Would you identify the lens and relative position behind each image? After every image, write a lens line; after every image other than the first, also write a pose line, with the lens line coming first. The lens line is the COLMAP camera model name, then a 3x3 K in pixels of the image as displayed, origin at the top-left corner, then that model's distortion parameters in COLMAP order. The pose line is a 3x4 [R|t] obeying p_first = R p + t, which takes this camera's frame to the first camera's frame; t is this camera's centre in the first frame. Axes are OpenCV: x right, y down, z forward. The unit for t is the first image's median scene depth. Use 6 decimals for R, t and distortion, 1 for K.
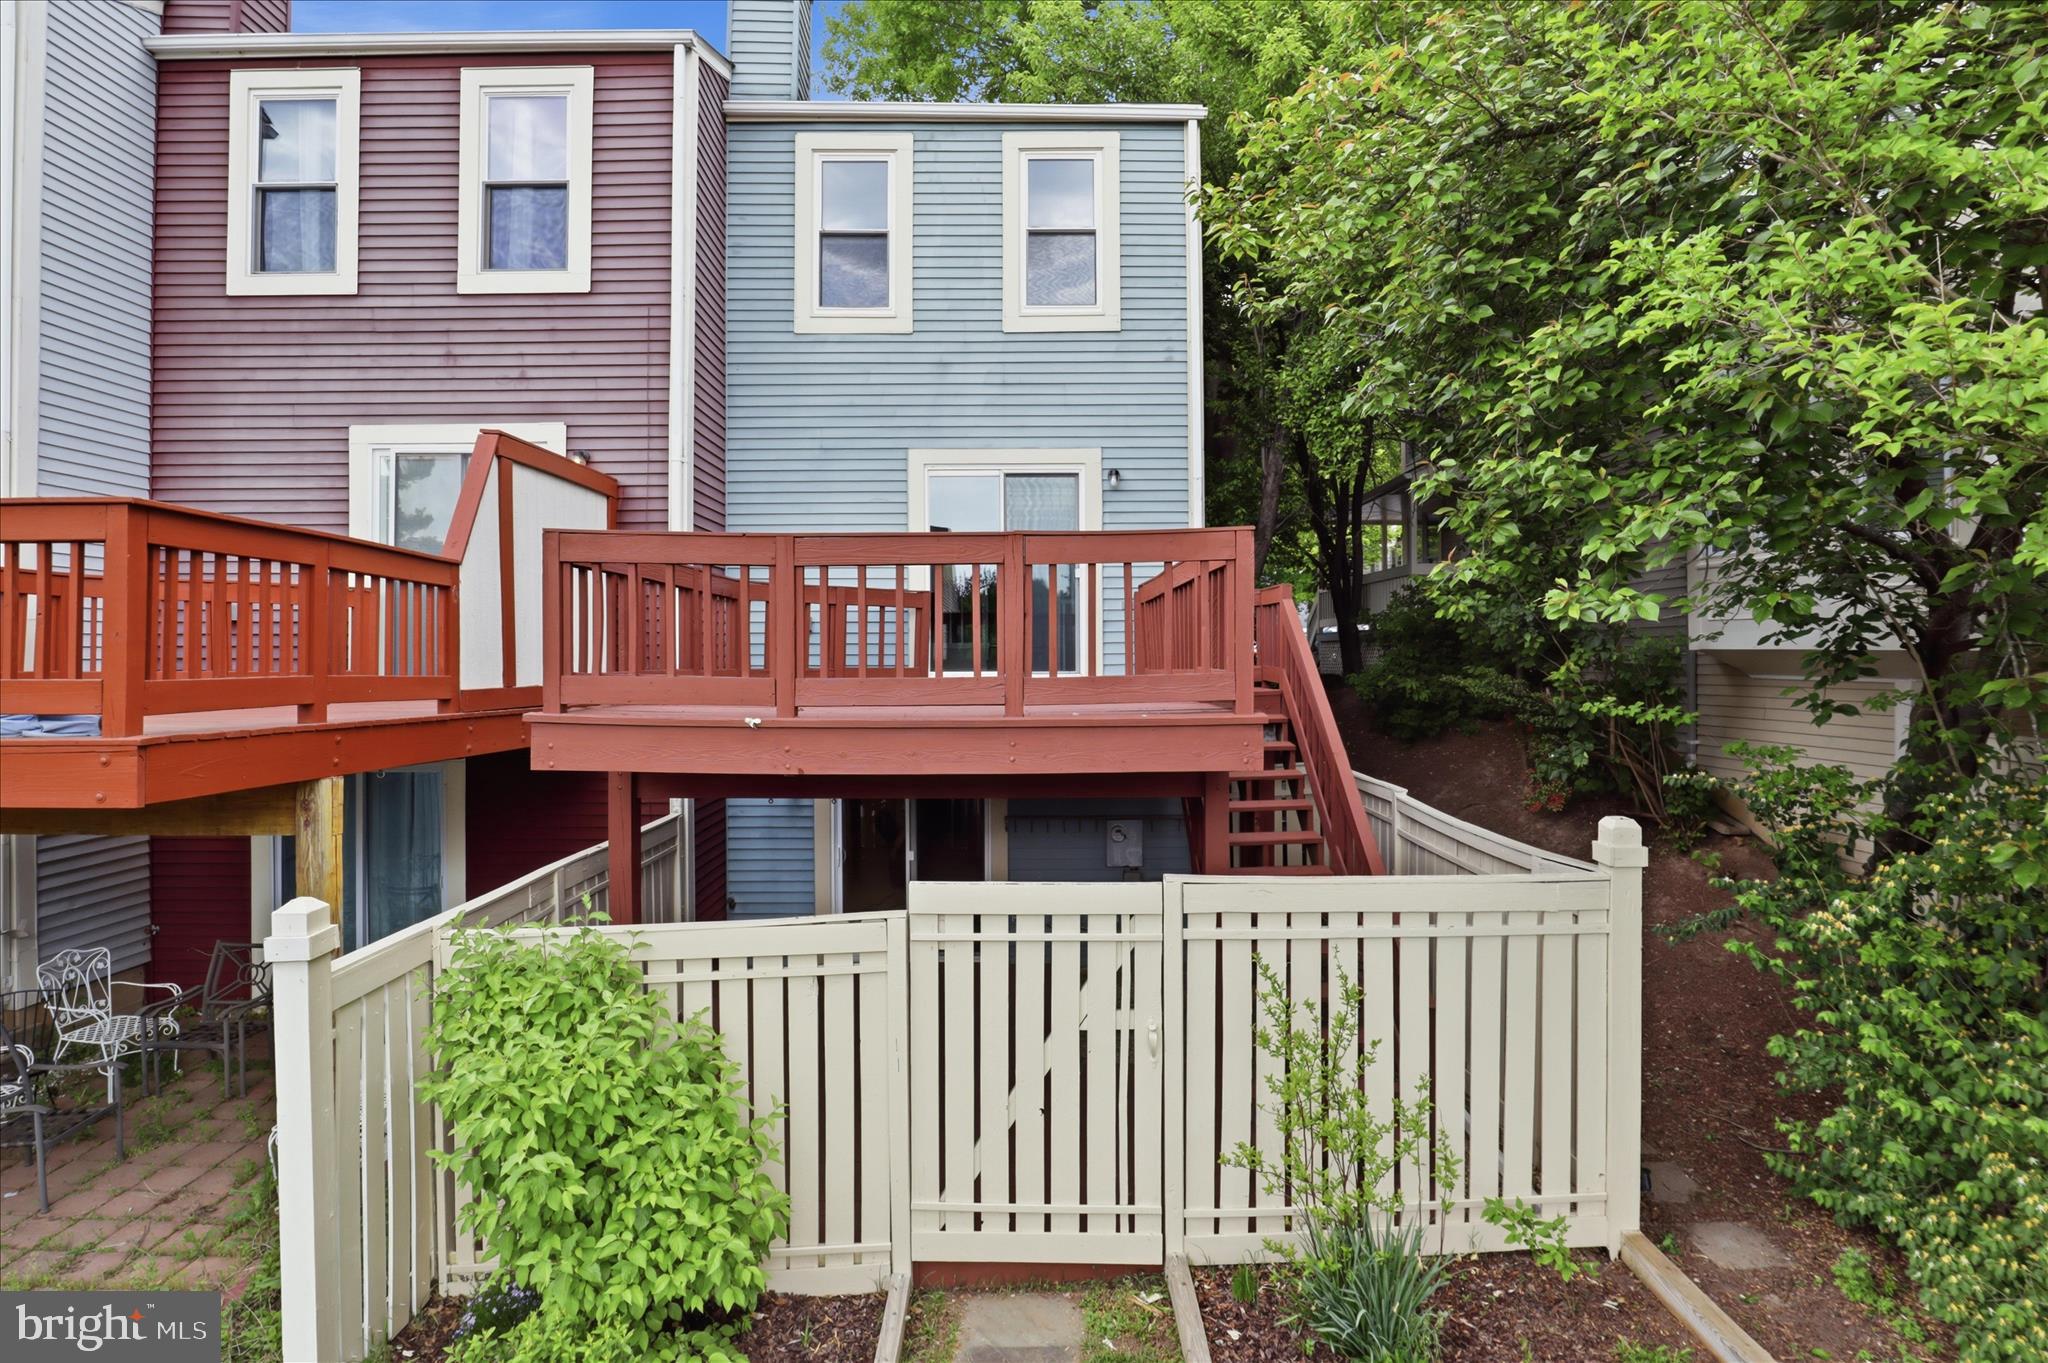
lens RADIAL K [[1028.2, 0, 1029.5], [0, 1028.2, 652.8], [0, 0, 1]] dist [-0.042308, 0.000154]
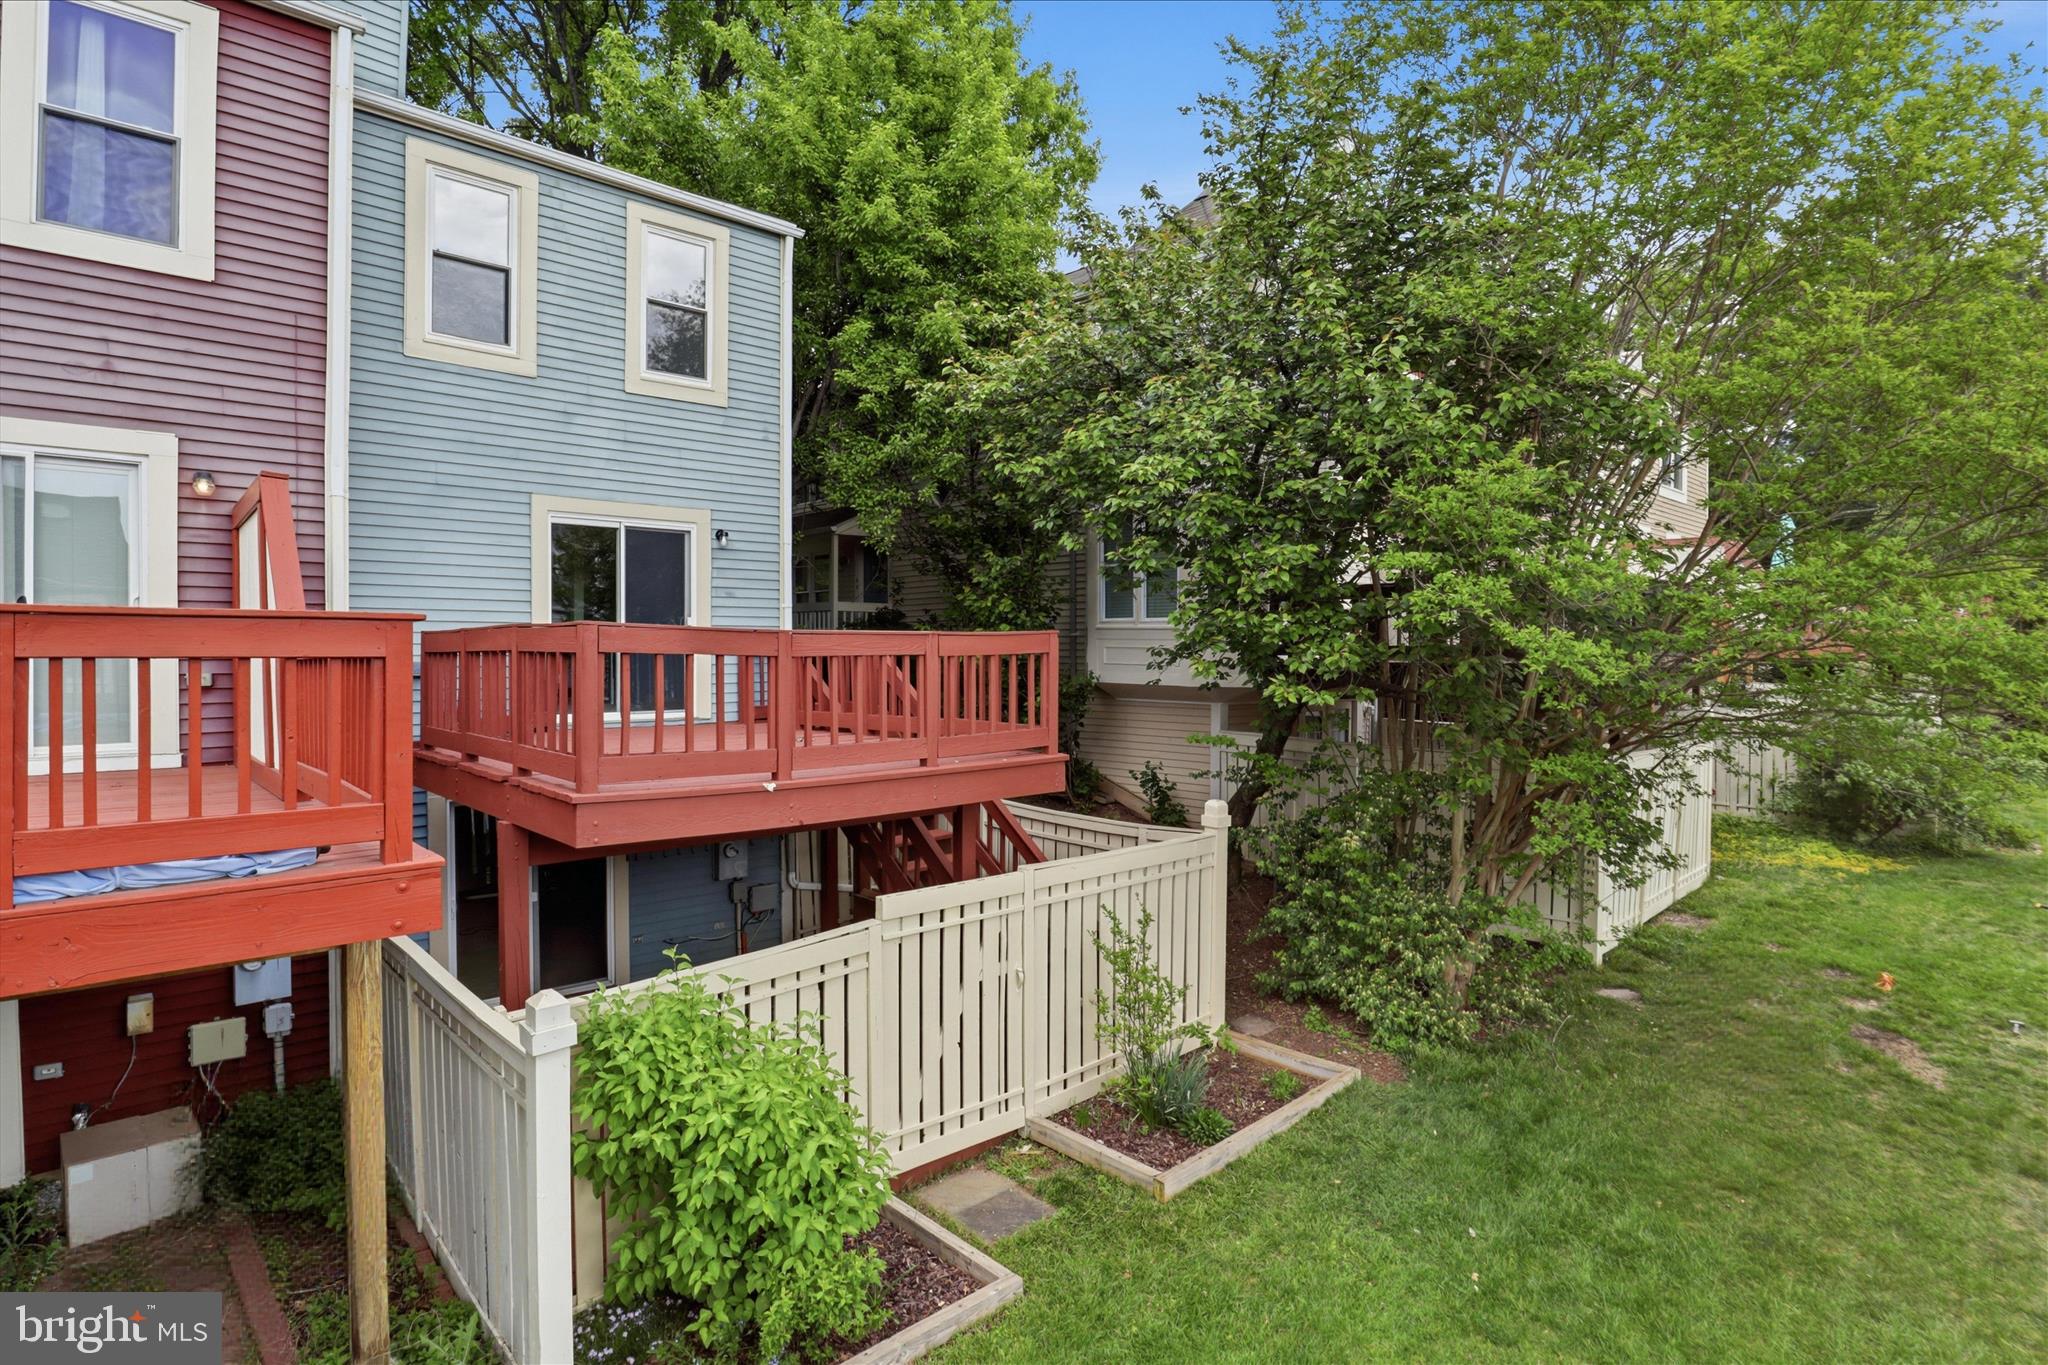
lens RADIAL K [[1032.7, 0, 1025.4], [0, 1032.7, 667.4], [0, 0, 1]] dist [-0.056359, 0.018724]
pose [[0.735986, -0.004853, 0.676979, -0.499333], [-0.005085, 0.999906, 0.012696, -0.052451], [-0.676978, -0.012787, 0.735893, -0.059689]]
